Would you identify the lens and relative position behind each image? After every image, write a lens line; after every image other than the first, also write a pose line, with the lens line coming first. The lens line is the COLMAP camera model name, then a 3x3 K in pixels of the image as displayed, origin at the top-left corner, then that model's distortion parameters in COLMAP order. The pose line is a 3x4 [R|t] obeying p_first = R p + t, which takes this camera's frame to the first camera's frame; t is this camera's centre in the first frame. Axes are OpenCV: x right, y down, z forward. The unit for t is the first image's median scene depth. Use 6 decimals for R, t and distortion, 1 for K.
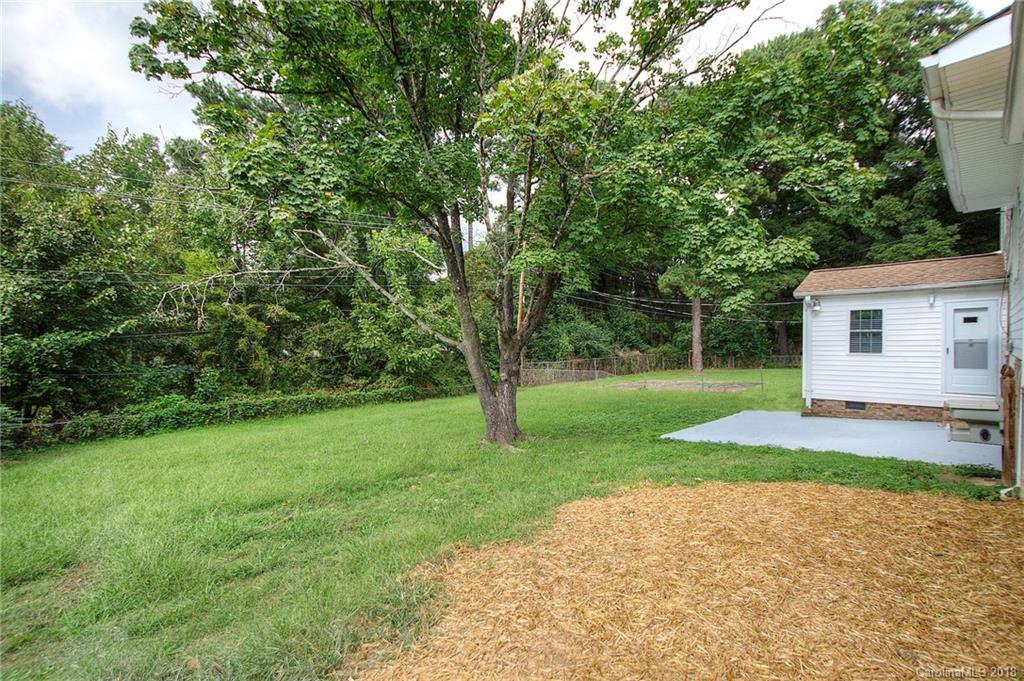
lens RADIAL K [[443.2, 0, 511.3], [0, 443.2, 343.4], [0, 0, 1]] dist [-0.004762, -0.000613]
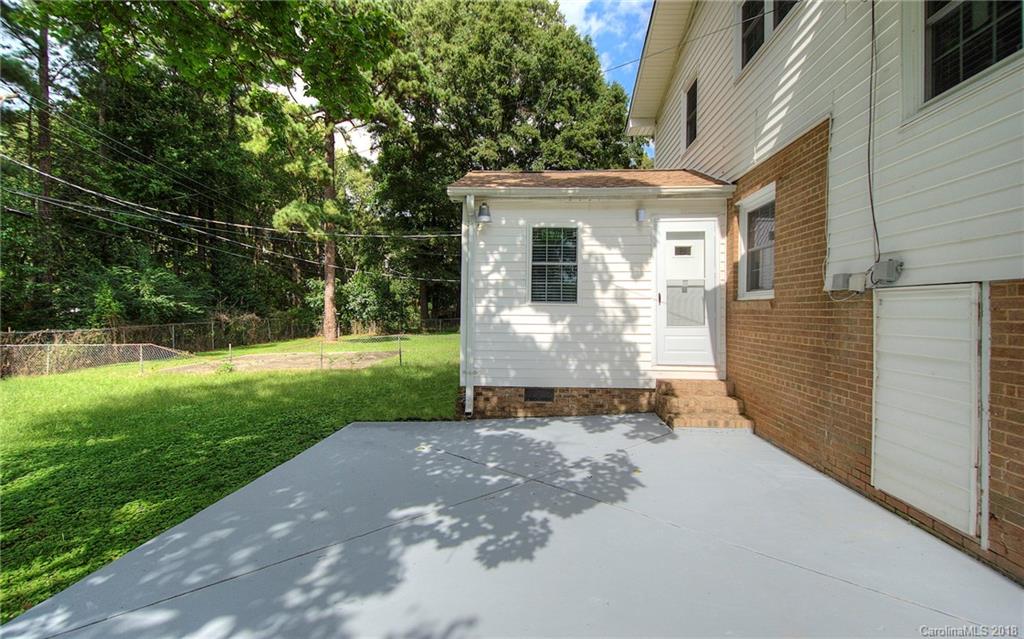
lens RADIAL K [[451.4, 0, 513.2], [0, 451.4, 322.9], [0, 0, 1]] dist [0.001640, 0.000773]
pose [[0.731011, -0.009586, 0.682299, 0.336323], [-0.010120, 0.999639, 0.024887, 0.031804], [-0.682291, -0.025098, 0.730650, 0.564278]]
